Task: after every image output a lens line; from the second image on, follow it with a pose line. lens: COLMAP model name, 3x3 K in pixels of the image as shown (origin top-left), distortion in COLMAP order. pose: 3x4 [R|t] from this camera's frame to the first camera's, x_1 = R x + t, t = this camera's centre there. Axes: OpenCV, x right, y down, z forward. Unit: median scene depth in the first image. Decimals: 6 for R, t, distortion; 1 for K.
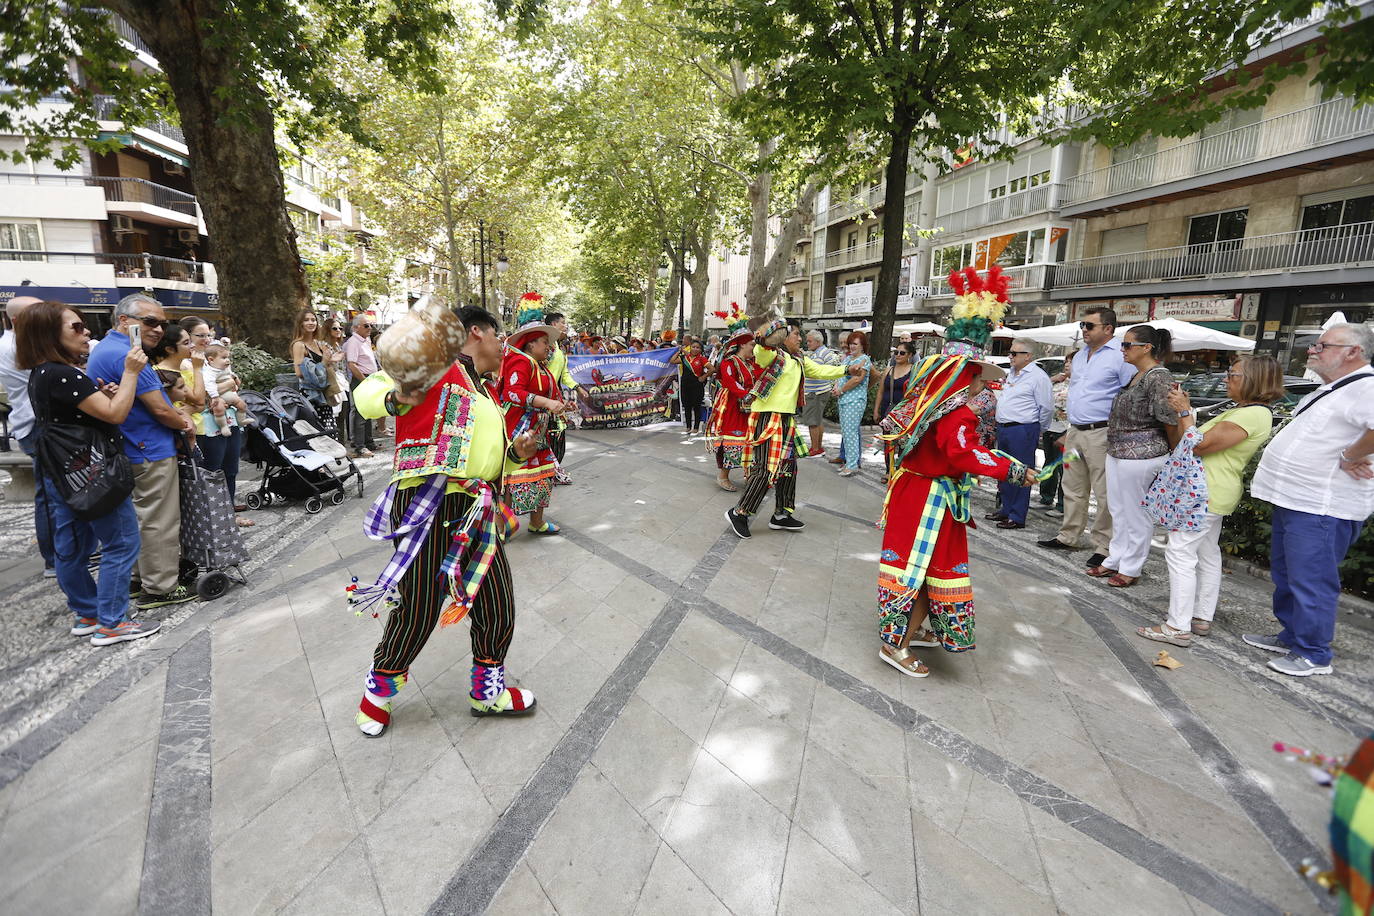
lens RADIAL K [[632.9, 0, 690.4], [0, 632.9, 453.7], [0, 0, 1]] dist [-0.043756, 0.014463]
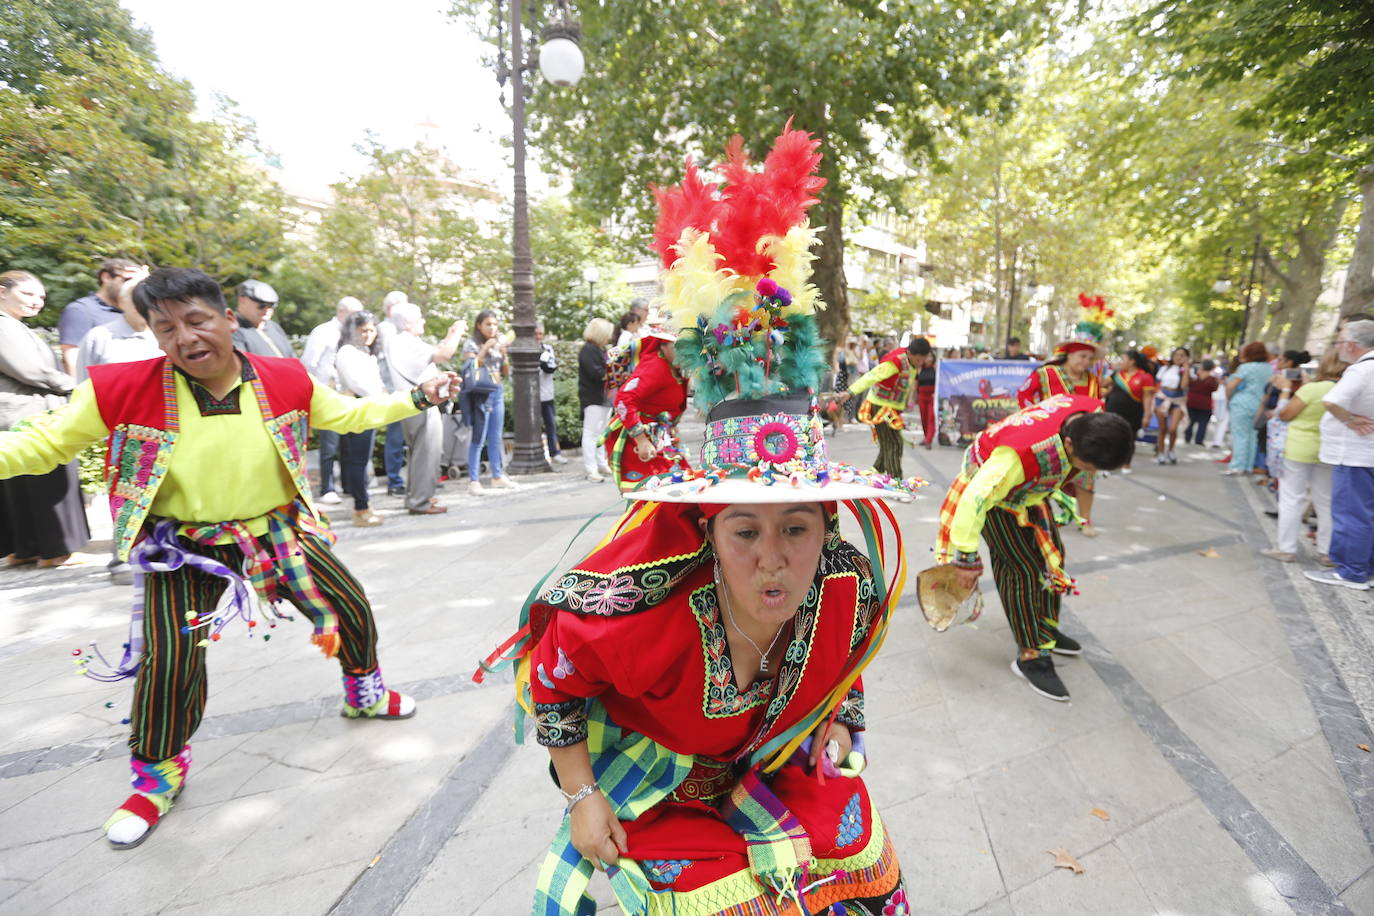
lens RADIAL K [[632.9, 0, 690.4], [0, 632.9, 453.7], [0, 0, 1]] dist [-0.043756, 0.014463]
pose [[0.659110, 0.112529, -0.743580, 0.133110], [-0.140099, 0.989806, 0.025607, 0.031011], [0.738882, 0.087297, 0.668157, -0.118227]]
